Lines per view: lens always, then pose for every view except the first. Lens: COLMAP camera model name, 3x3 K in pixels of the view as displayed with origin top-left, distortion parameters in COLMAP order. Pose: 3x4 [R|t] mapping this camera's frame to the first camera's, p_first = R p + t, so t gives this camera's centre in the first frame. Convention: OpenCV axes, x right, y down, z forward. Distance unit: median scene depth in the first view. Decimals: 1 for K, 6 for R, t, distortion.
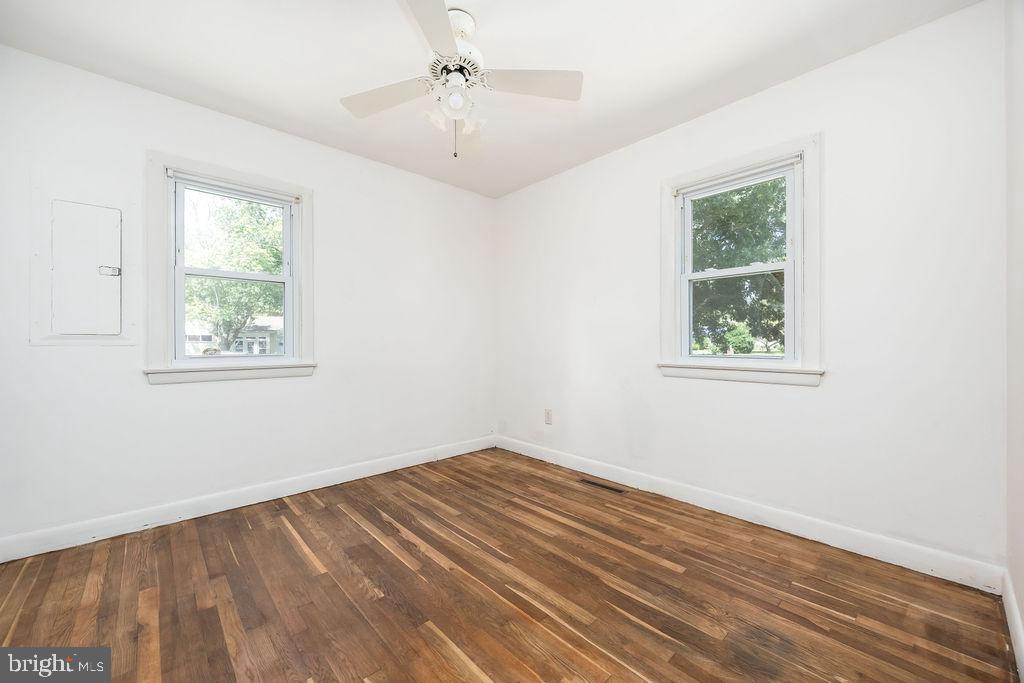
lens RADIAL K [[409.2, 0, 508.0], [0, 409.2, 348.0], [0, 0, 1]] dist [-0.000573, 0.000266]
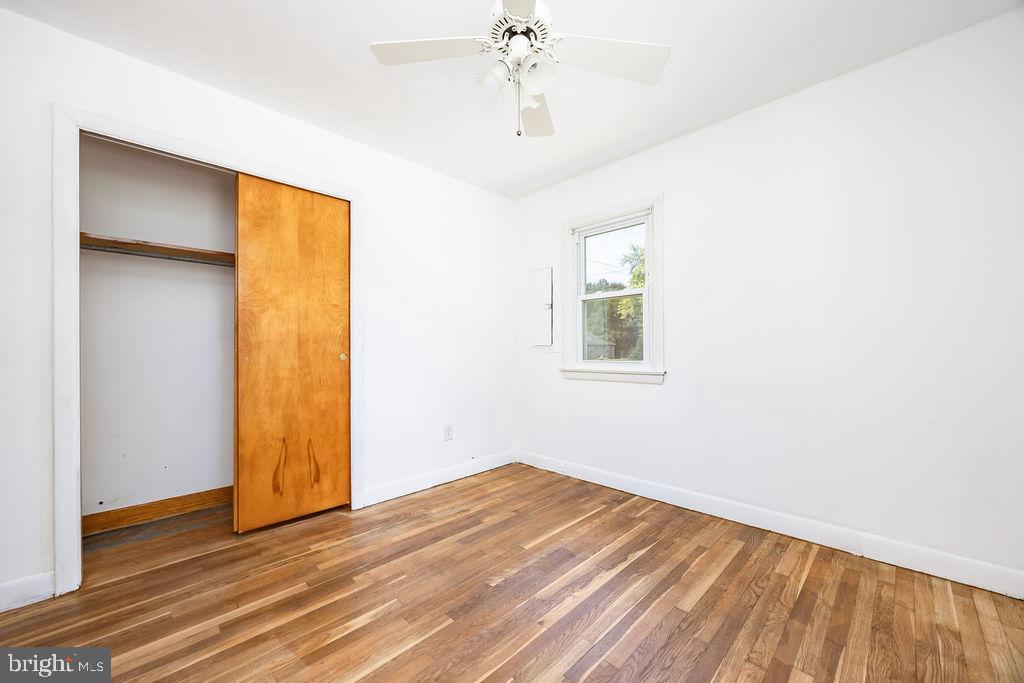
lens RADIAL K [[394.8, 0, 511.3], [0, 394.8, 342.4], [0, 0, 1]] dist [-0.002377, -0.000105]
pose [[0.035226, -0.015860, -0.999254, 0.531452], [-0.008982, 0.999829, -0.016185, -0.015381], [0.999339, 0.009545, 0.035078, 0.712616]]
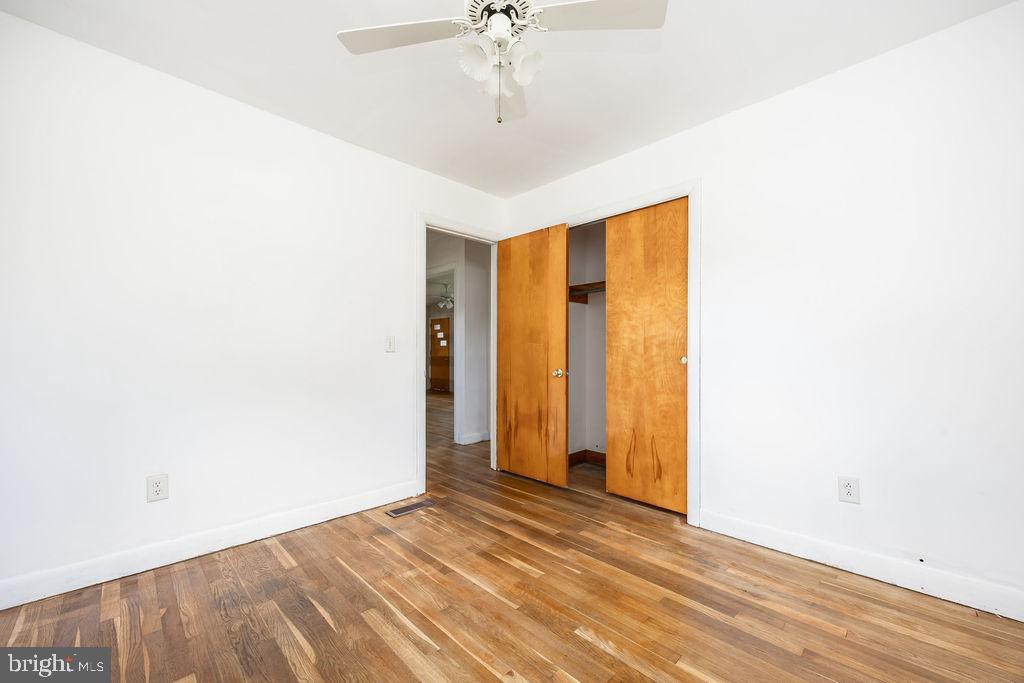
lens RADIAL K [[394.8, 0, 511.3], [0, 394.8, 342.4], [0, 0, 1]] dist [-0.002377, -0.000105]
pose [[-0.999406, 0.001999, -0.034404, -0.093502], [0.002493, 0.999894, -0.014340, -0.022498], [0.034371, -0.014418, -0.999305, 1.337054]]
